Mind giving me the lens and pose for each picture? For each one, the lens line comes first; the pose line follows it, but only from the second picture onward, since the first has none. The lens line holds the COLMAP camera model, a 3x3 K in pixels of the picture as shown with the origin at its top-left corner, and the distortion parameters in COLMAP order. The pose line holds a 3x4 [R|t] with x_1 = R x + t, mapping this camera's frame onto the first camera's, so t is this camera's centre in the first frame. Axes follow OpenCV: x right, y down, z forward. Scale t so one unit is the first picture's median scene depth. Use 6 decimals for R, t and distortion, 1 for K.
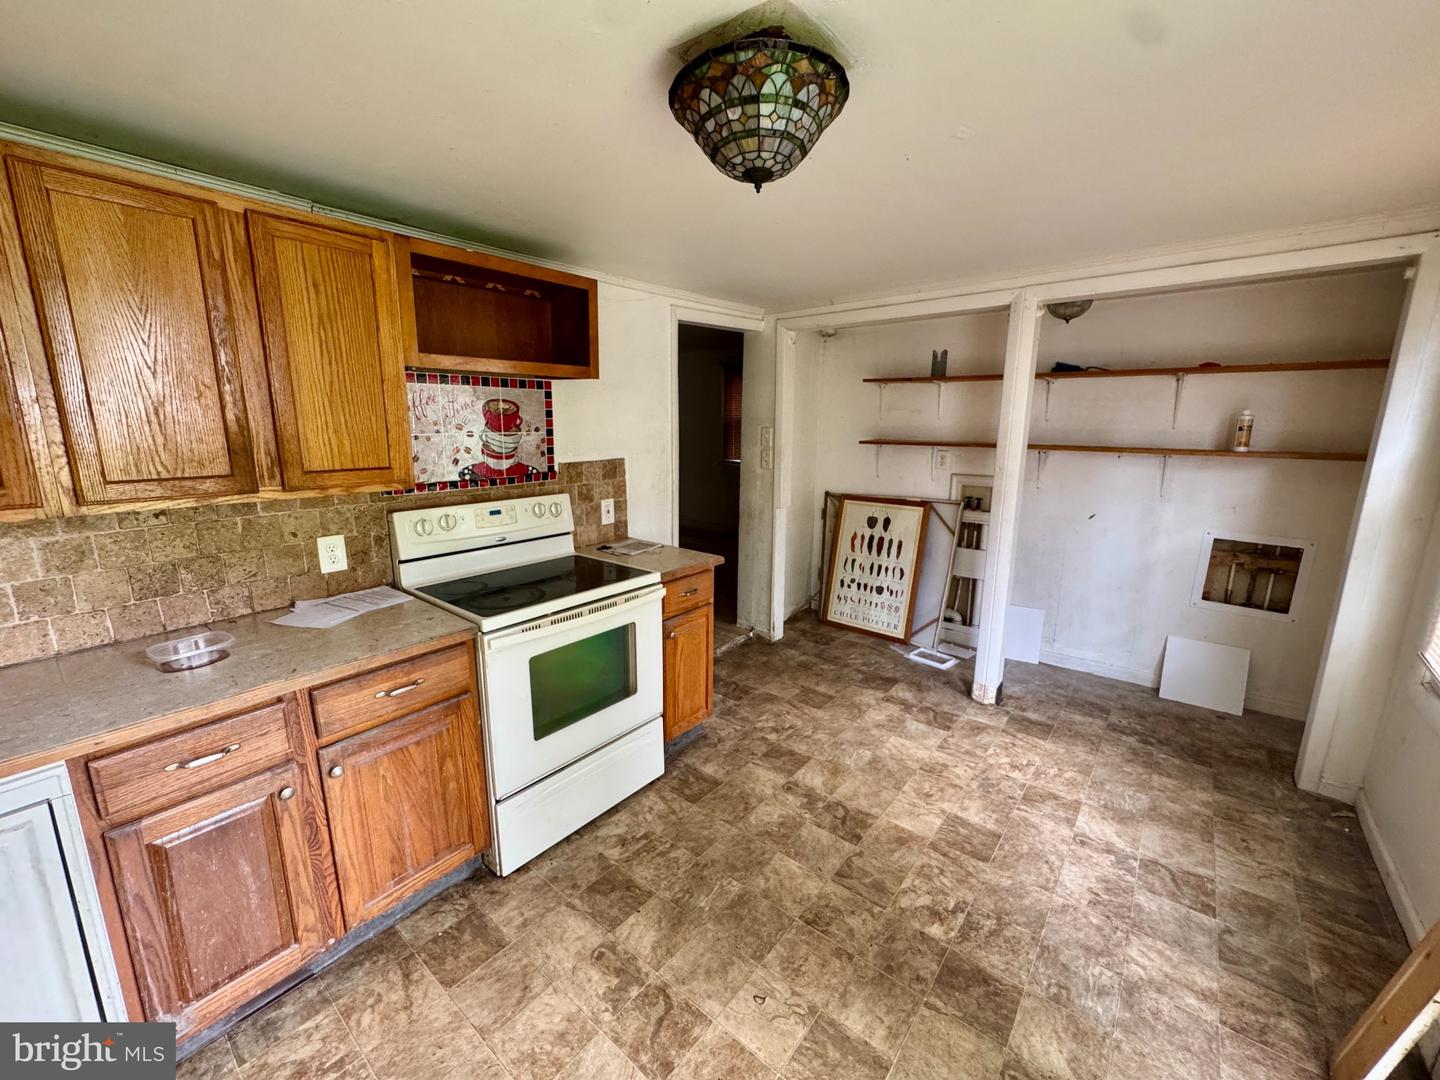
lens RADIAL K [[579.3, 0, 720.0], [0, 579.3, 540.0], [0, 0, 1]] dist [-0.000705, -0.000075]
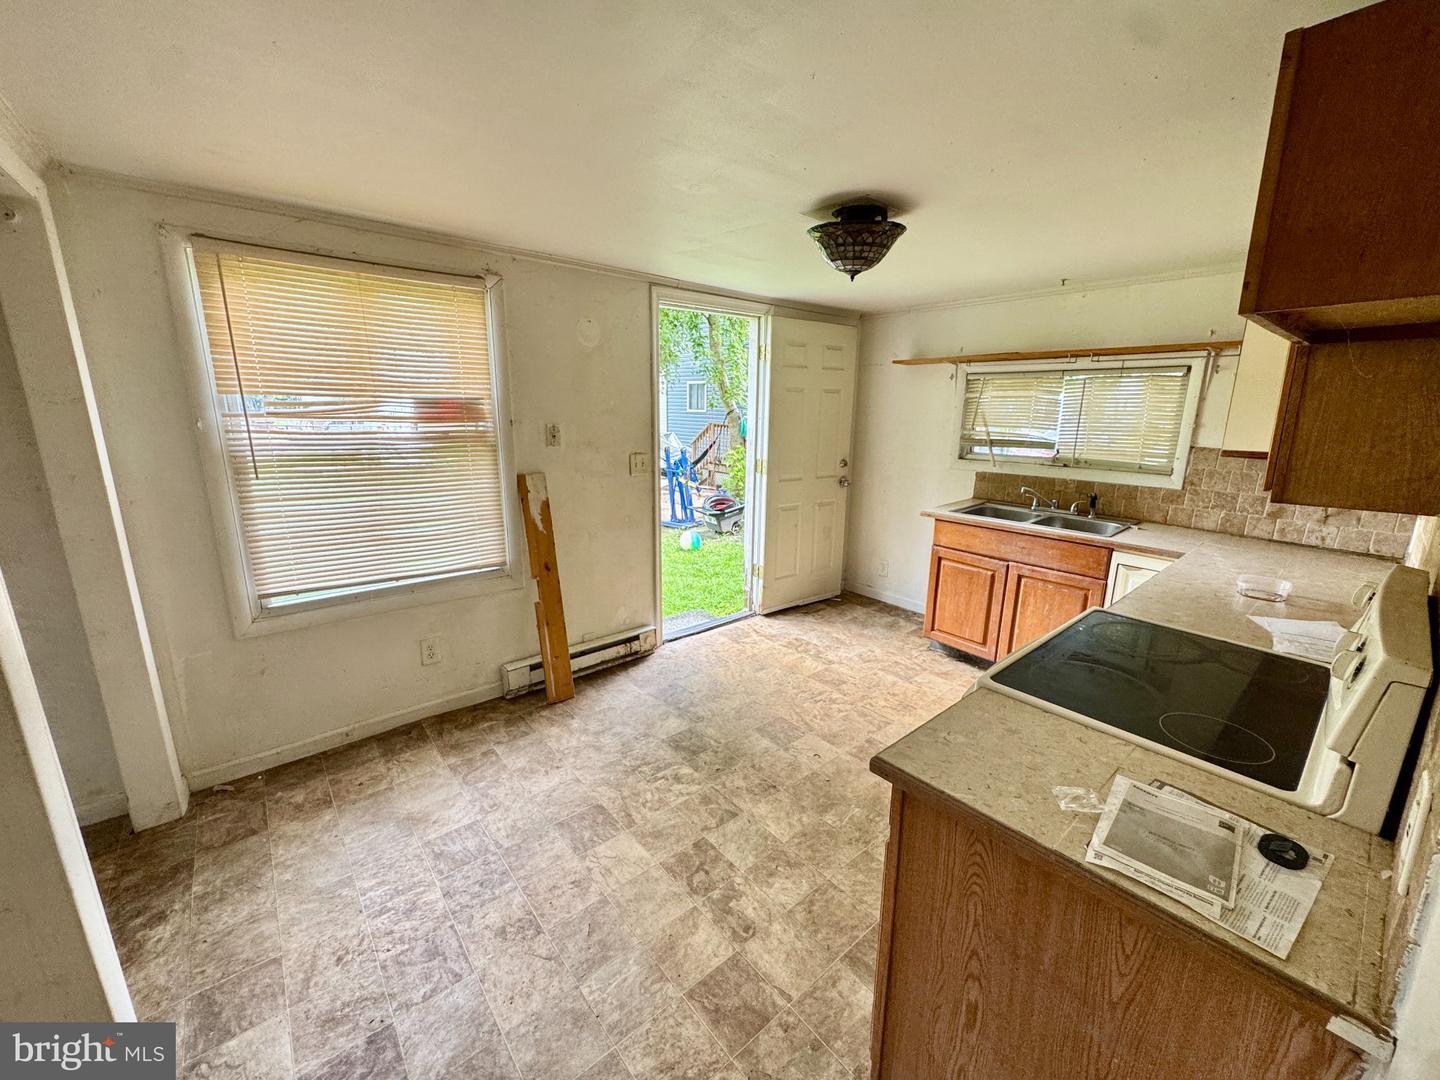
lens RADIAL K [[574.2, 0, 718.1], [0, 574.2, 540.1], [0, 0, 1]] dist [-0.002119, -0.000197]
pose [[-0.981972, -0.055227, 0.180779, 0.056102], [0.028264, 0.902717, 0.429305, -0.325789], [-0.186902, 0.426675, -0.884882, 1.512573]]
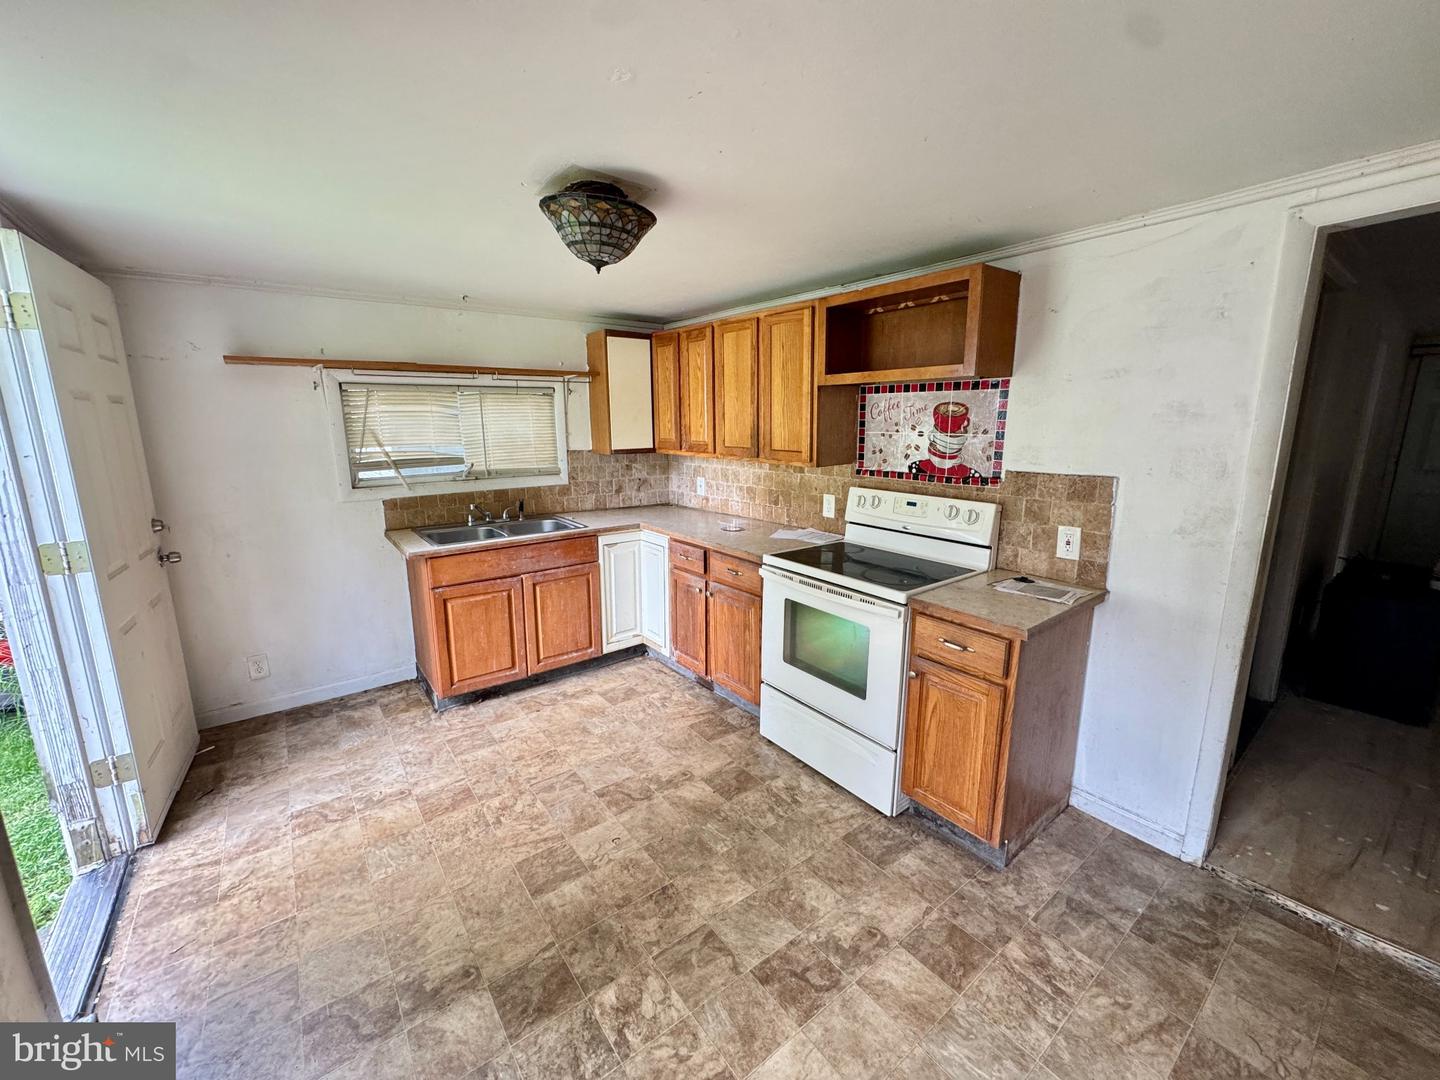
lens RADIAL K [[574.2, 0, 718.1], [0, 574.2, 540.1], [0, 0, 1]] dist [-0.002119, -0.000197]
pose [[-0.232157, 0.197161, -0.952487, 0.790190], [-0.198648, 0.948991, 0.244855, -0.182340], [0.952178, 0.246054, -0.181149, 0.876368]]
